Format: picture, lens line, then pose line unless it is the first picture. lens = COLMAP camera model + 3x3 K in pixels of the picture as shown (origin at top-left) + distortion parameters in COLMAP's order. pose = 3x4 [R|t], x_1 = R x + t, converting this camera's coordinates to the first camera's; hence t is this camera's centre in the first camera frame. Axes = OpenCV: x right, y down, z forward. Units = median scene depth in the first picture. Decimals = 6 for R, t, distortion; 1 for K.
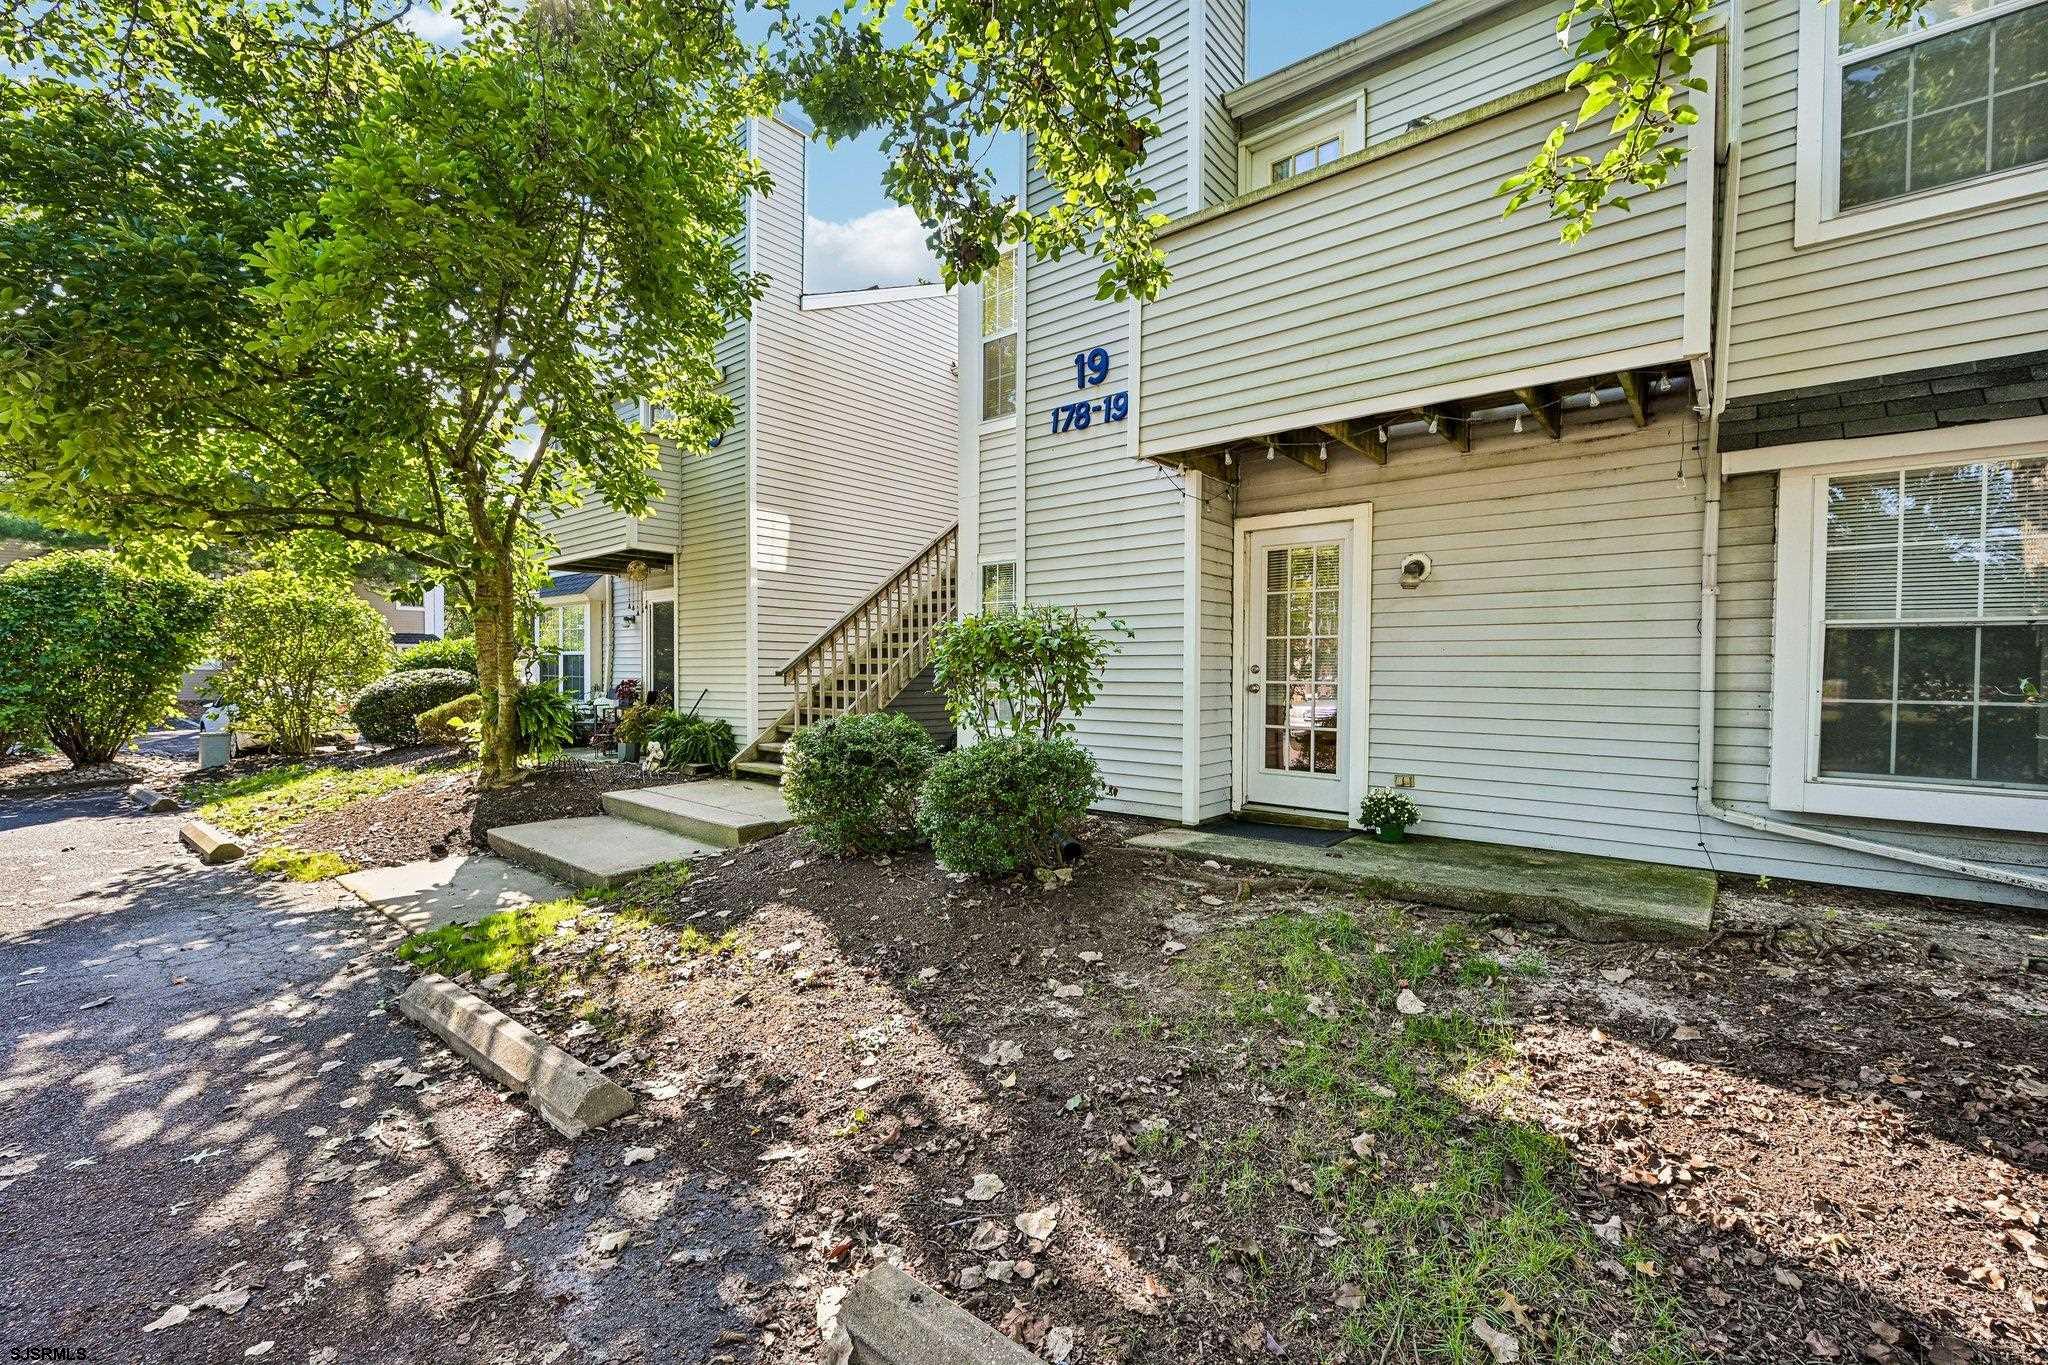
lens RADIAL K [[866.9, 0, 1024.0], [0, 866.9, 682.5], [0, 0, 1]] dist [-0.001381, -0.000307]
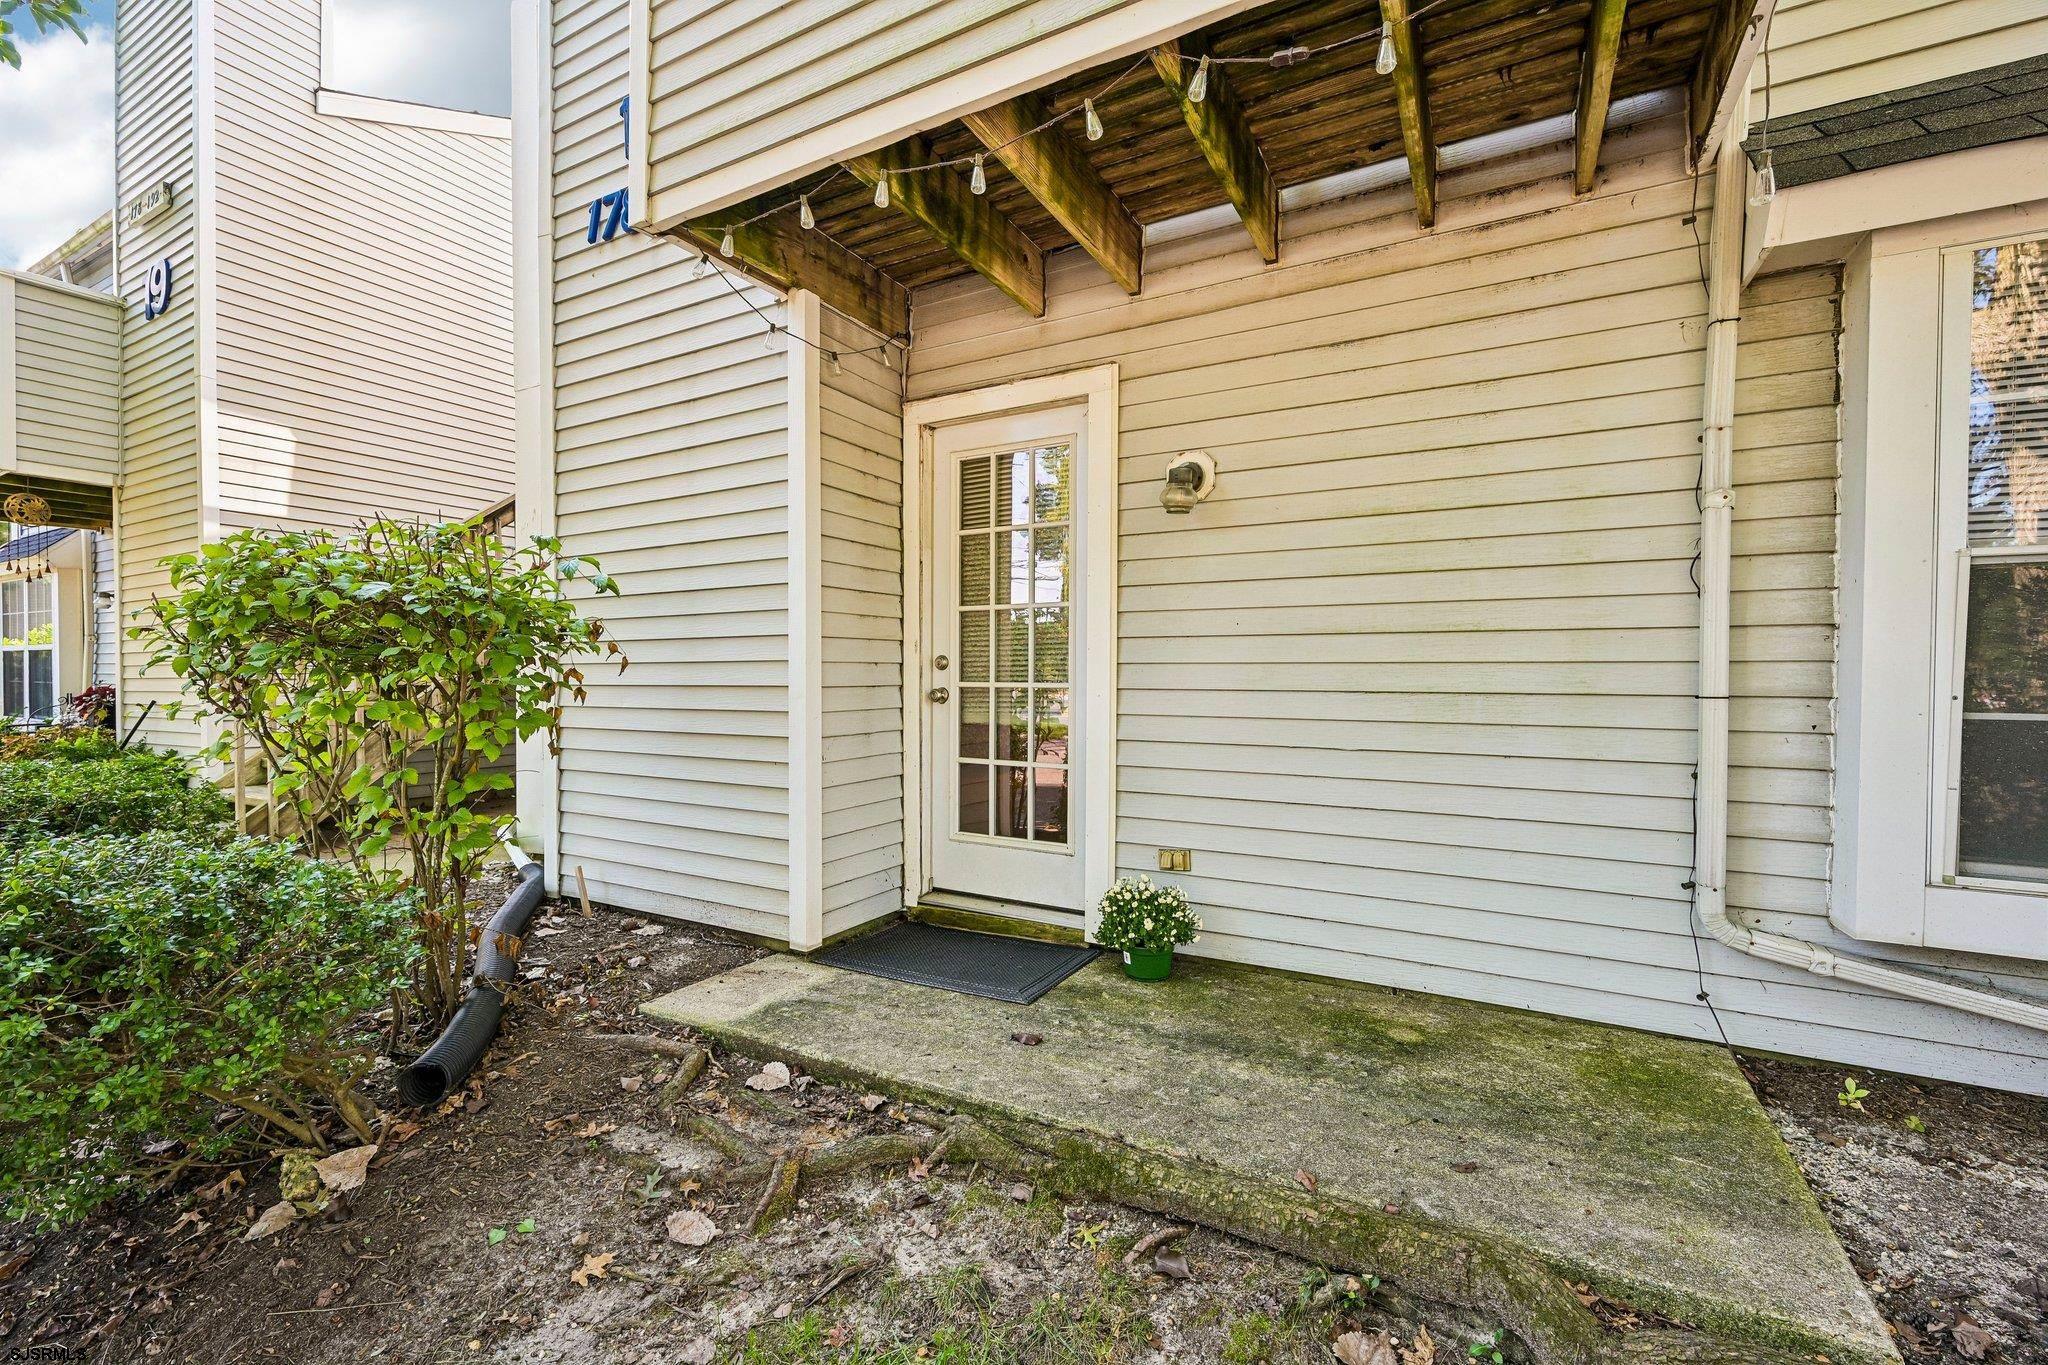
lens RADIAL K [[865.4, 0, 1024.0], [0, 865.4, 682.5], [0, 0, 1]] dist [0.000814, -0.000064]
pose [[0.983054, -0.006225, 0.183209, 0.247203], [0.006703, 0.999976, -0.001988, -0.000523], [-0.183192, 0.003182, 0.983072, 0.478868]]
